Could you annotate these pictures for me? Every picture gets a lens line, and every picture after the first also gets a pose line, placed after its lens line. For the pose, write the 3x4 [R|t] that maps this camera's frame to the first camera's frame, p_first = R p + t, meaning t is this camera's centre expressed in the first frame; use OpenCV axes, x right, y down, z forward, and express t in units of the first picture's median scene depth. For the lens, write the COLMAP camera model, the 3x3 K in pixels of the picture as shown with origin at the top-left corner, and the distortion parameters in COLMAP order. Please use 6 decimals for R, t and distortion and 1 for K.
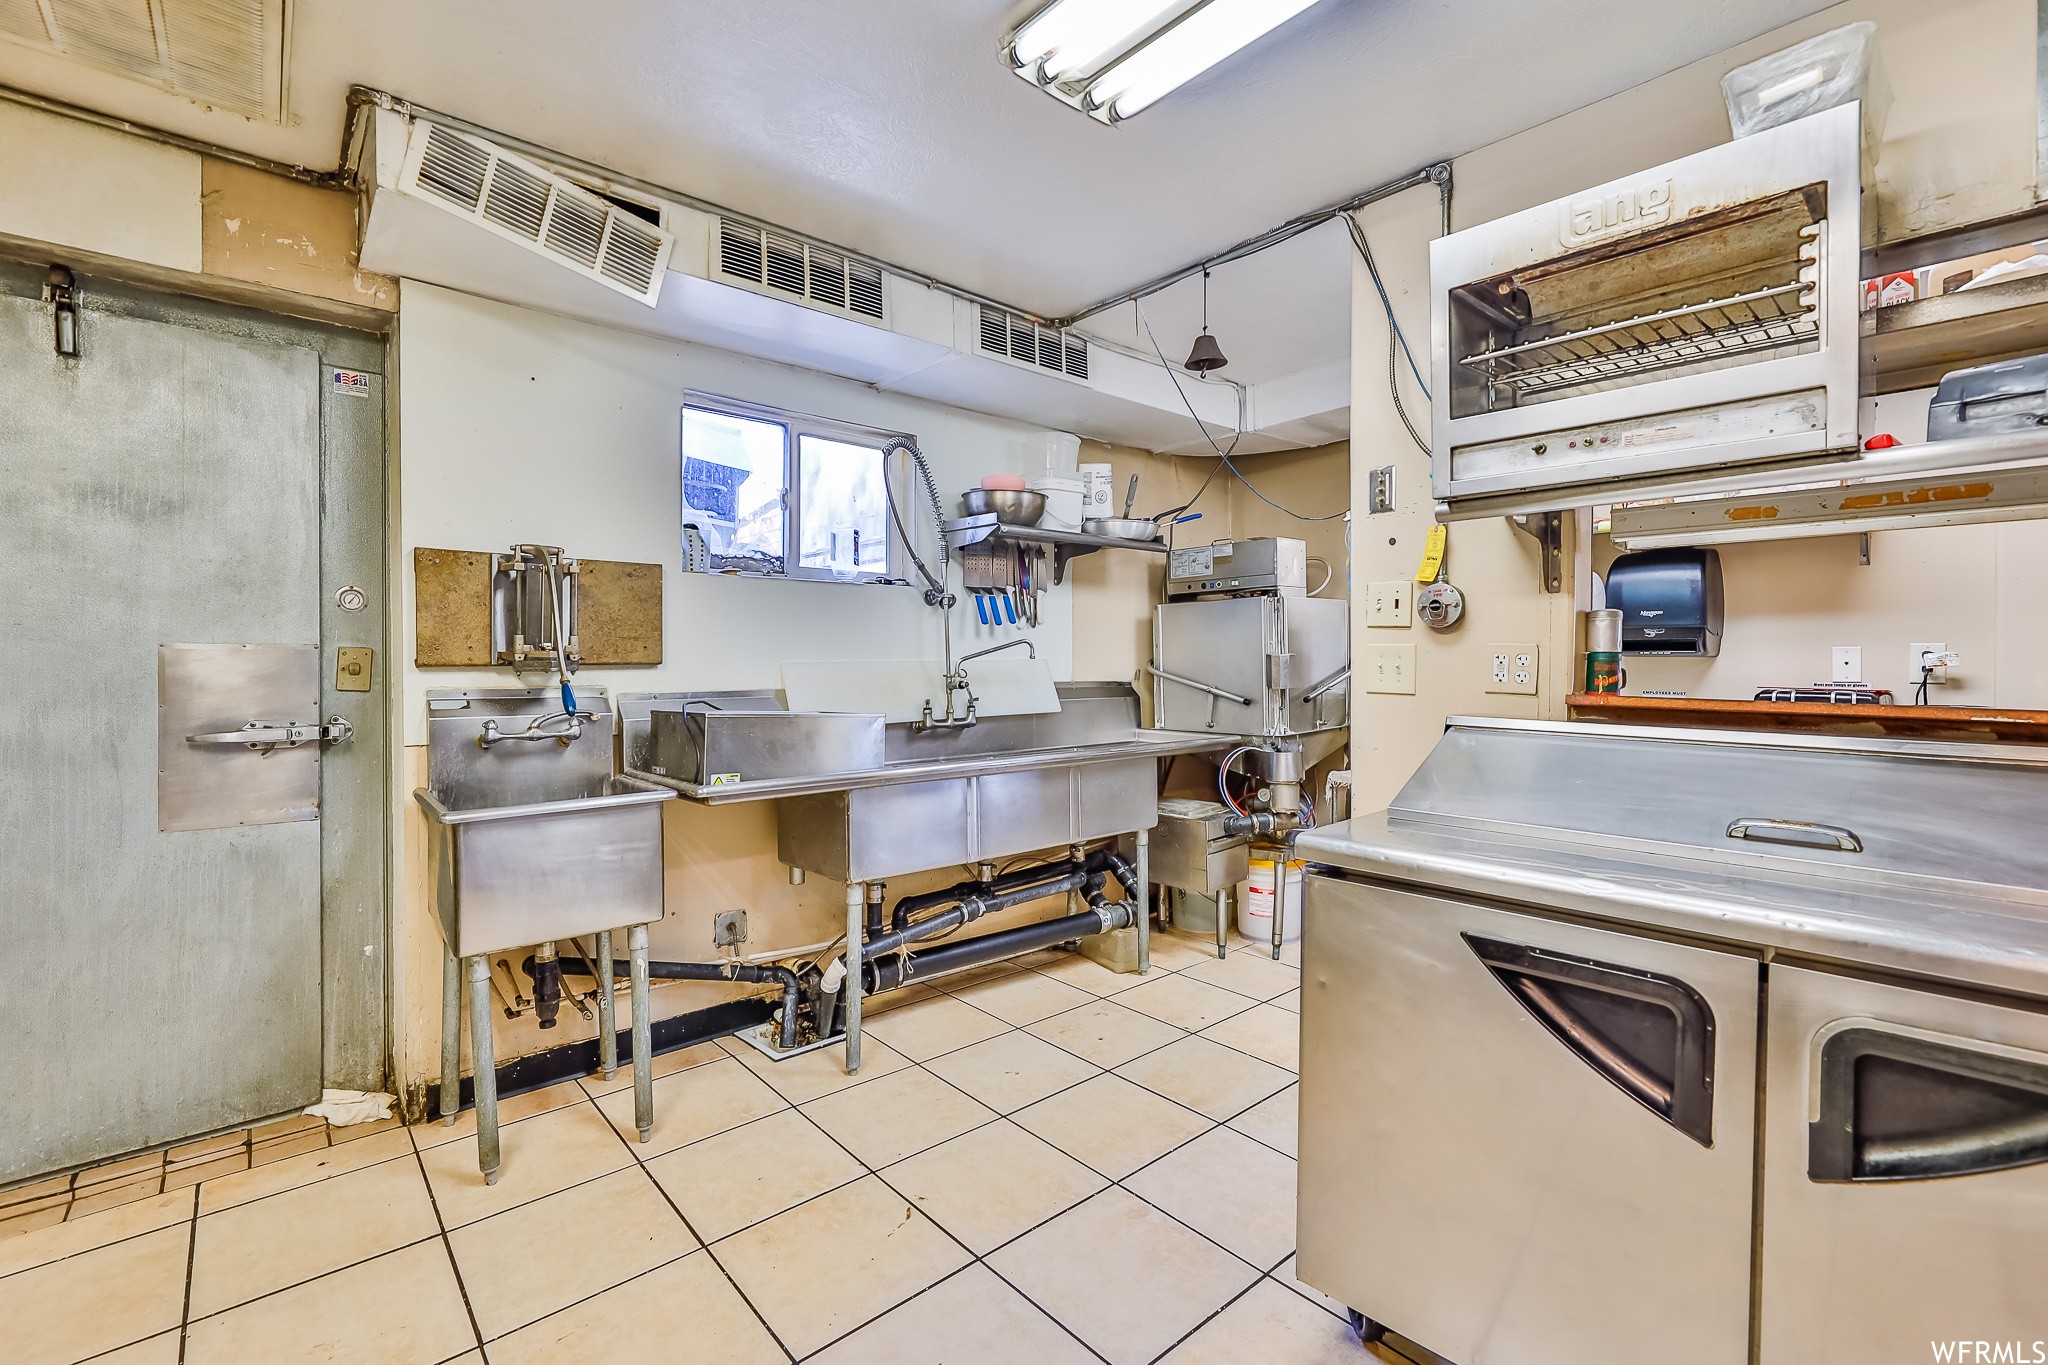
lens RADIAL K [[901.1, 0, 1024.0], [0, 901.1, 682.5], [0, 0, 1]] dist [0.000257, 0.000048]
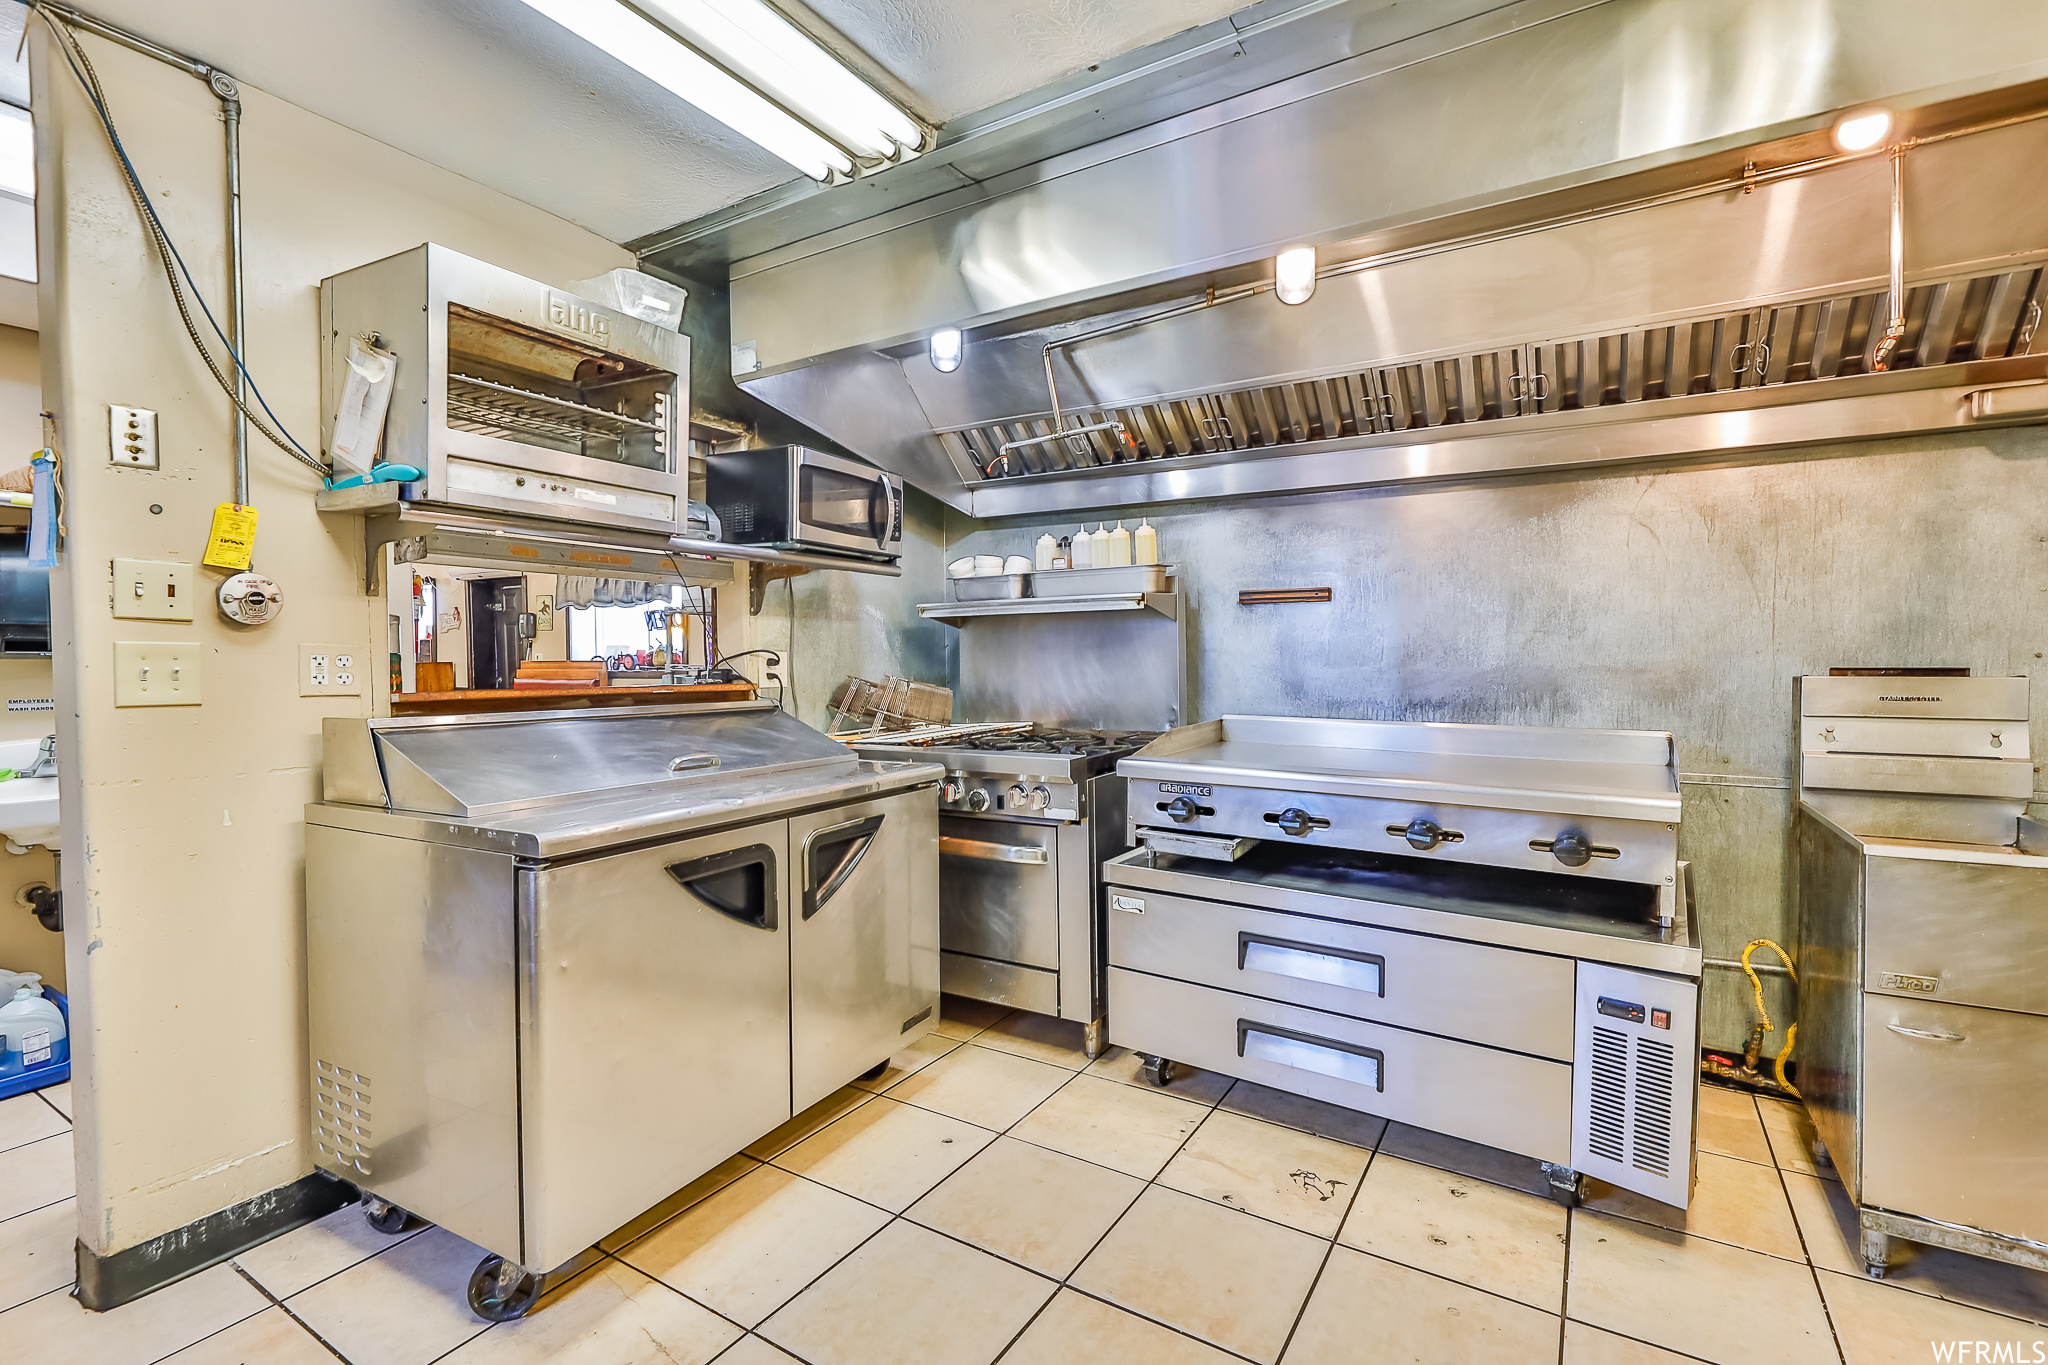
lens RADIAL K [[923.9, 0, 1024.0], [0, 923.9, 682.5], [0, 0, 1]] dist [-0.002056, -0.000173]
pose [[-0.271981, -0.025667, 0.961960, -0.975268], [0.030440, 0.998915, 0.035259, -0.022619], [-0.961821, 0.038872, -0.270904, 0.876075]]
